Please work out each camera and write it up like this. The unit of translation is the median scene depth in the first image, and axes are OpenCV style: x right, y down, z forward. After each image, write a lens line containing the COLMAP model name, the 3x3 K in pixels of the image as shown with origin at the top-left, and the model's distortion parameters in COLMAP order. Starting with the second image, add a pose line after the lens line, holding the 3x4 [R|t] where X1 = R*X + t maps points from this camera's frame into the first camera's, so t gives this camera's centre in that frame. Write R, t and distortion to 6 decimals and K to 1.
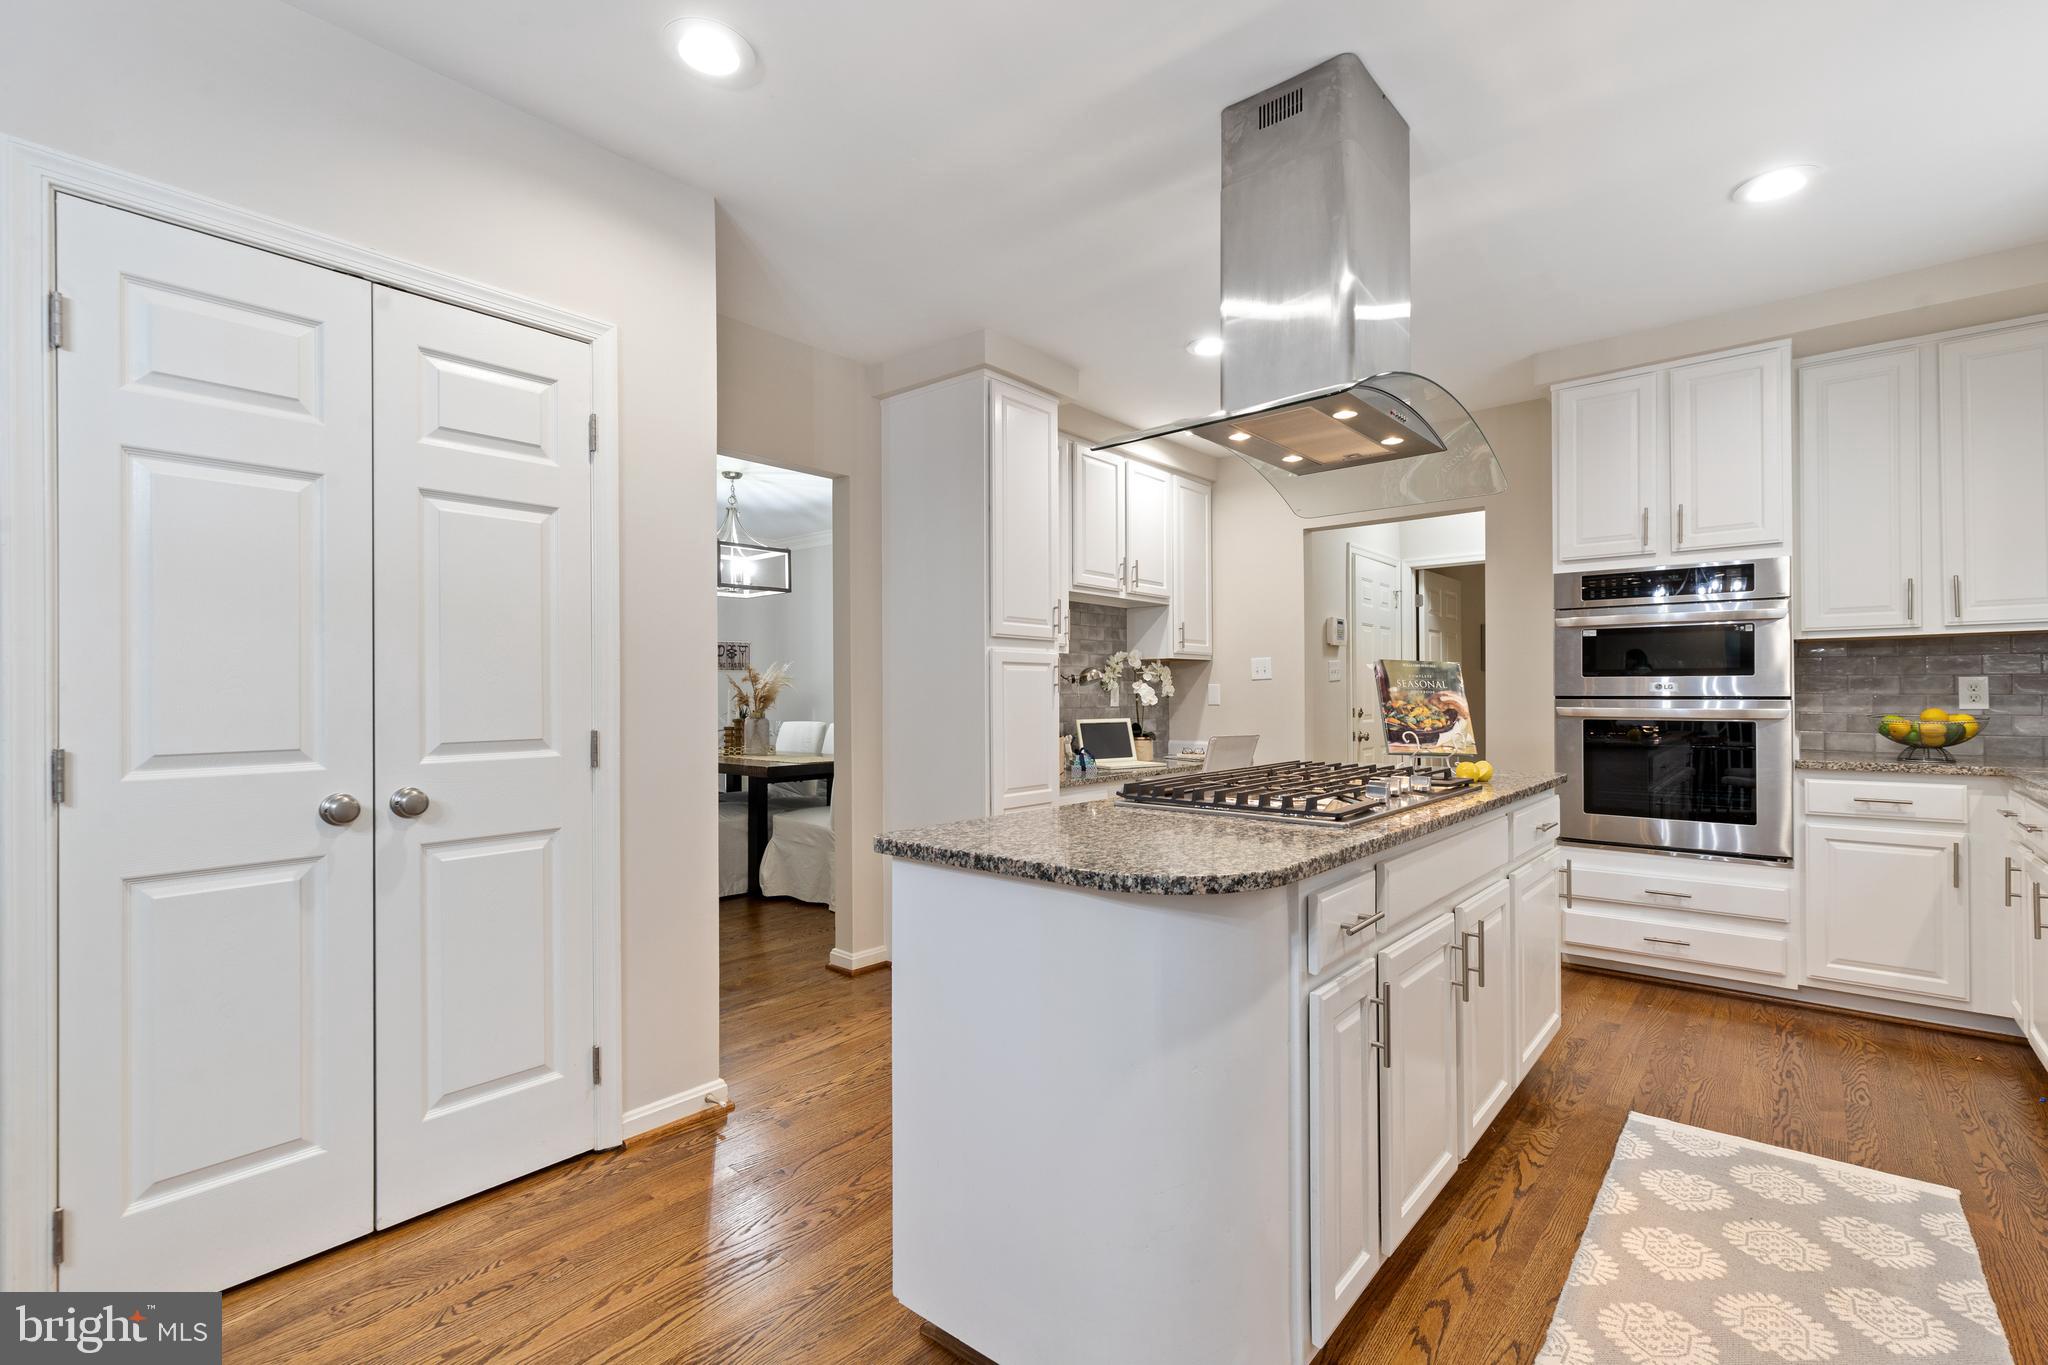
lens RADIAL K [[916.1, 0, 1029.1], [0, 916.1, 690.9], [0, 0, 1]] dist [0.007277, -0.000804]
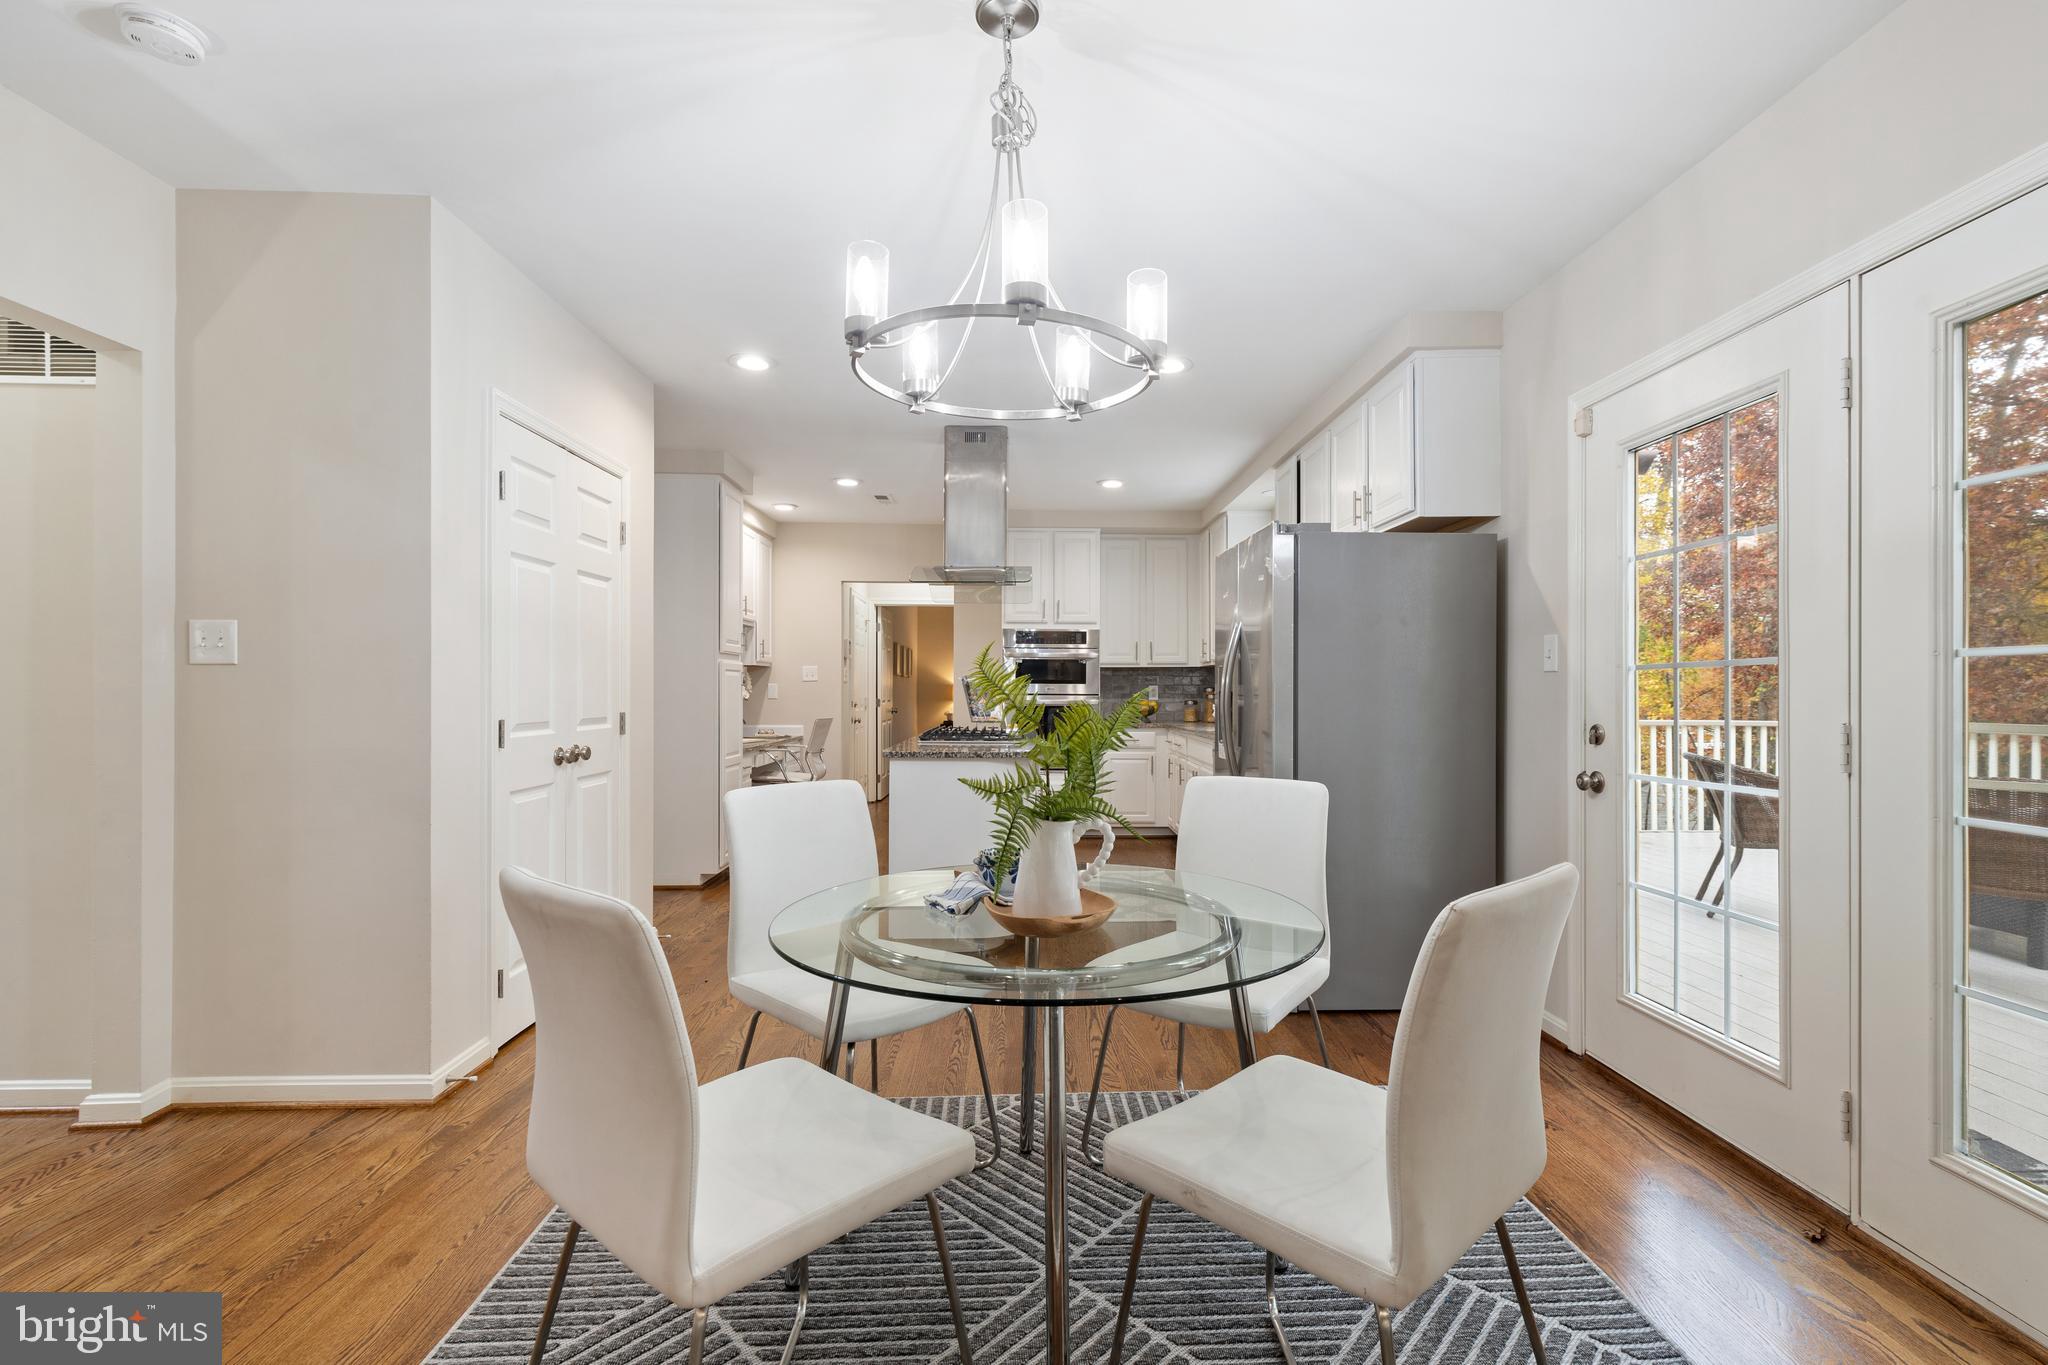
lens RADIAL K [[916.1, 0, 1029.1], [0, 916.1, 690.9], [0, 0, 1]] dist [0.007277, -0.000804]
pose [[0.753685, 0.005477, 0.657213, -0.666736], [-0.007844, 0.999969, 0.000662, -0.001248], [-0.657189, -0.005654, 0.753705, -0.484048]]
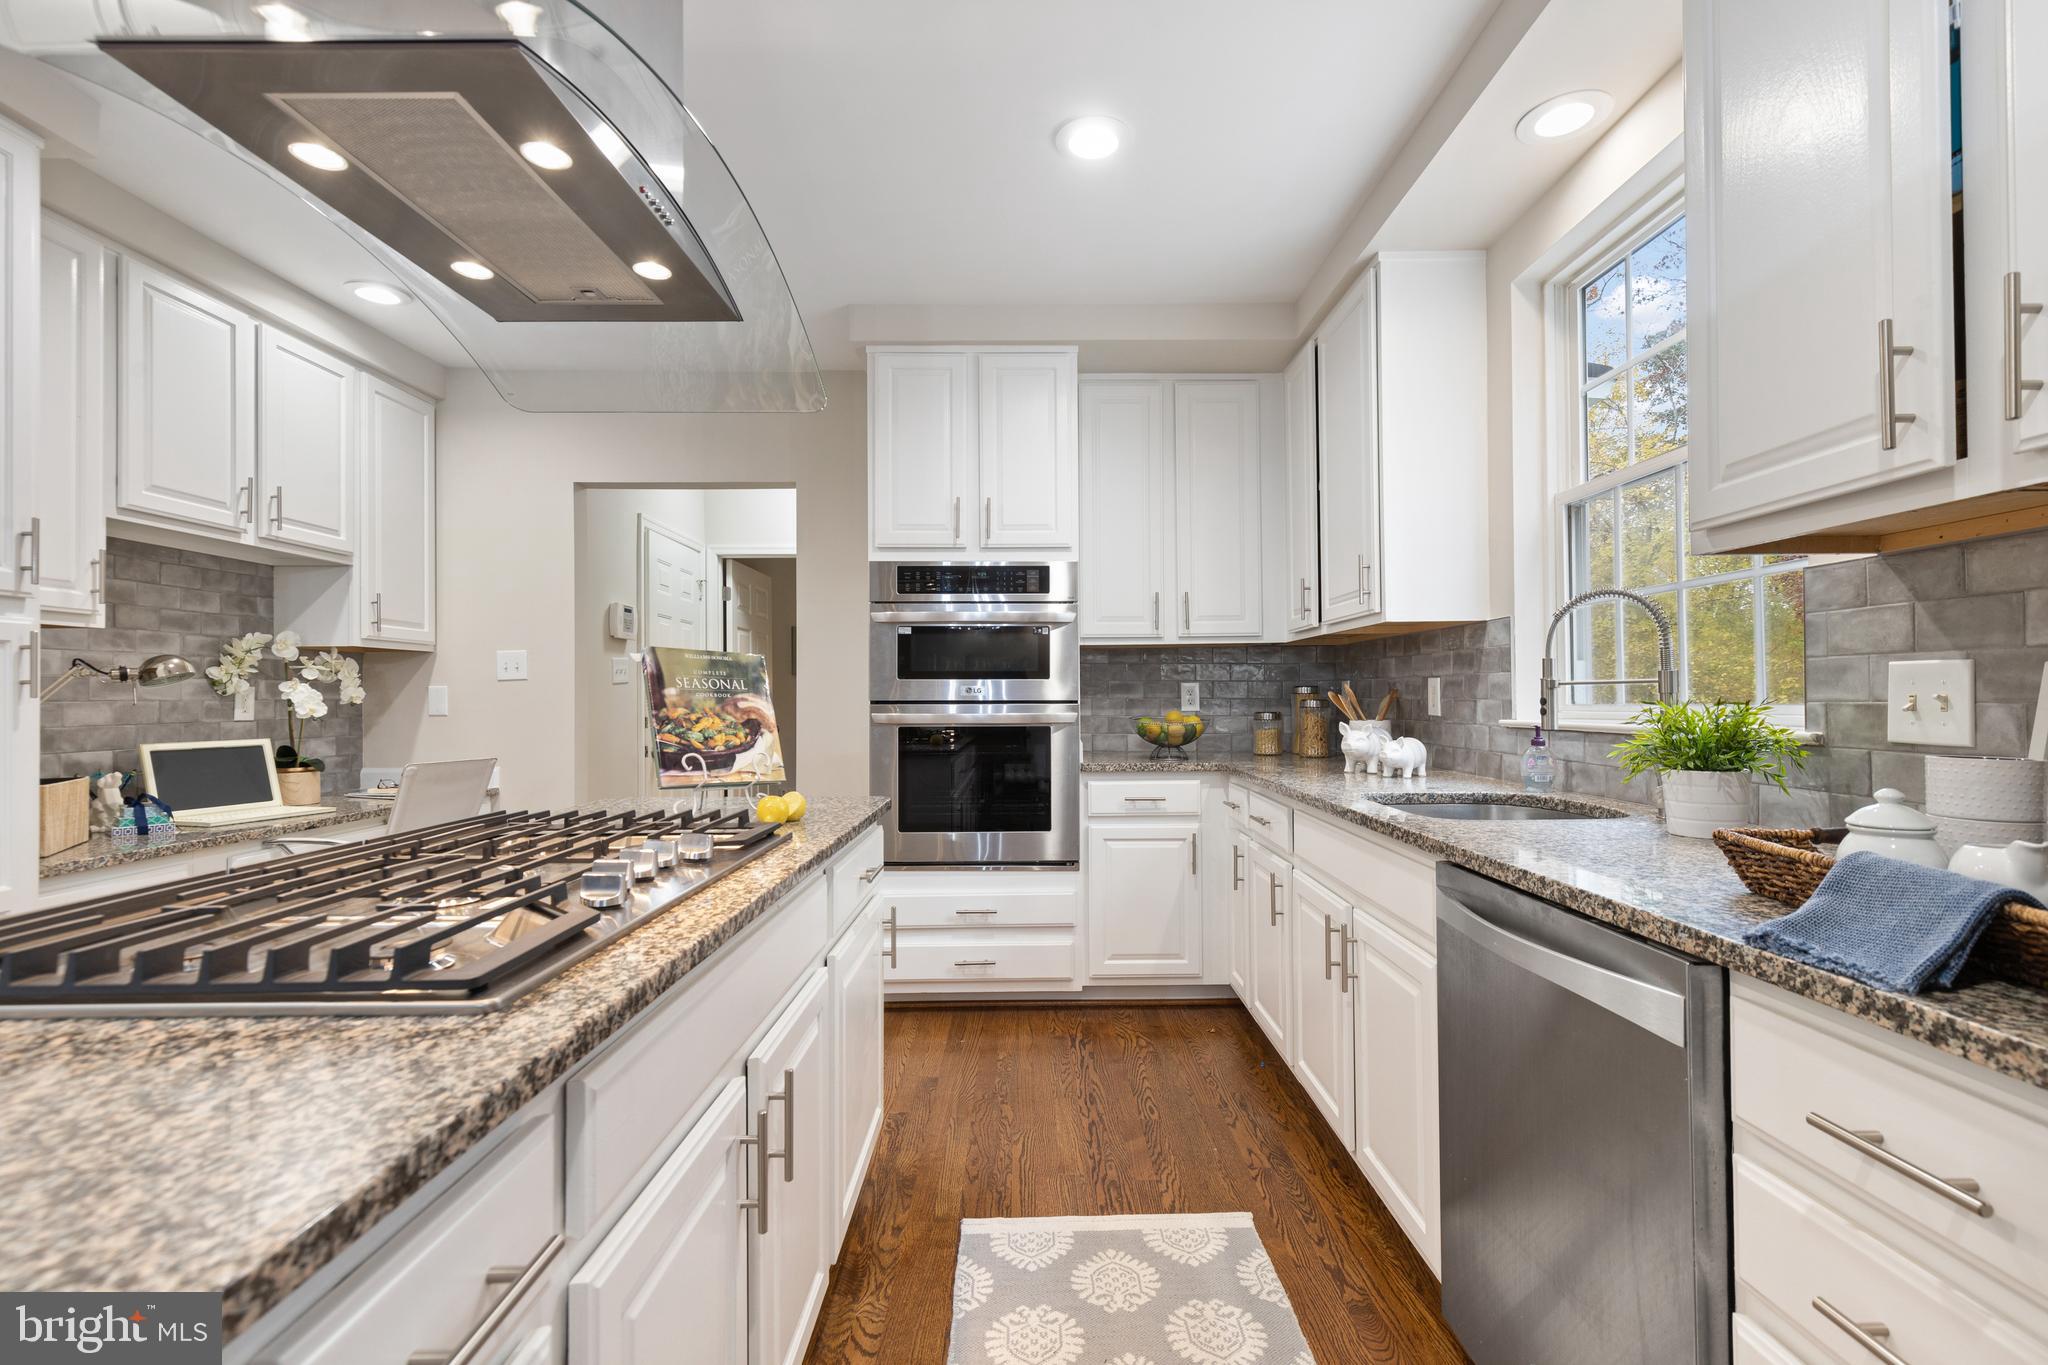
lens RADIAL K [[922.2, 0, 1059.9], [0, 922.2, 685.2], [0, 0, 1]] dist [0.002415, -0.000560]
pose [[0.738214, 0.008157, 0.674517, 0.123962], [0.000629, 0.999918, -0.012780, 0.002168], [-0.674566, 0.009858, 0.738149, 0.250485]]
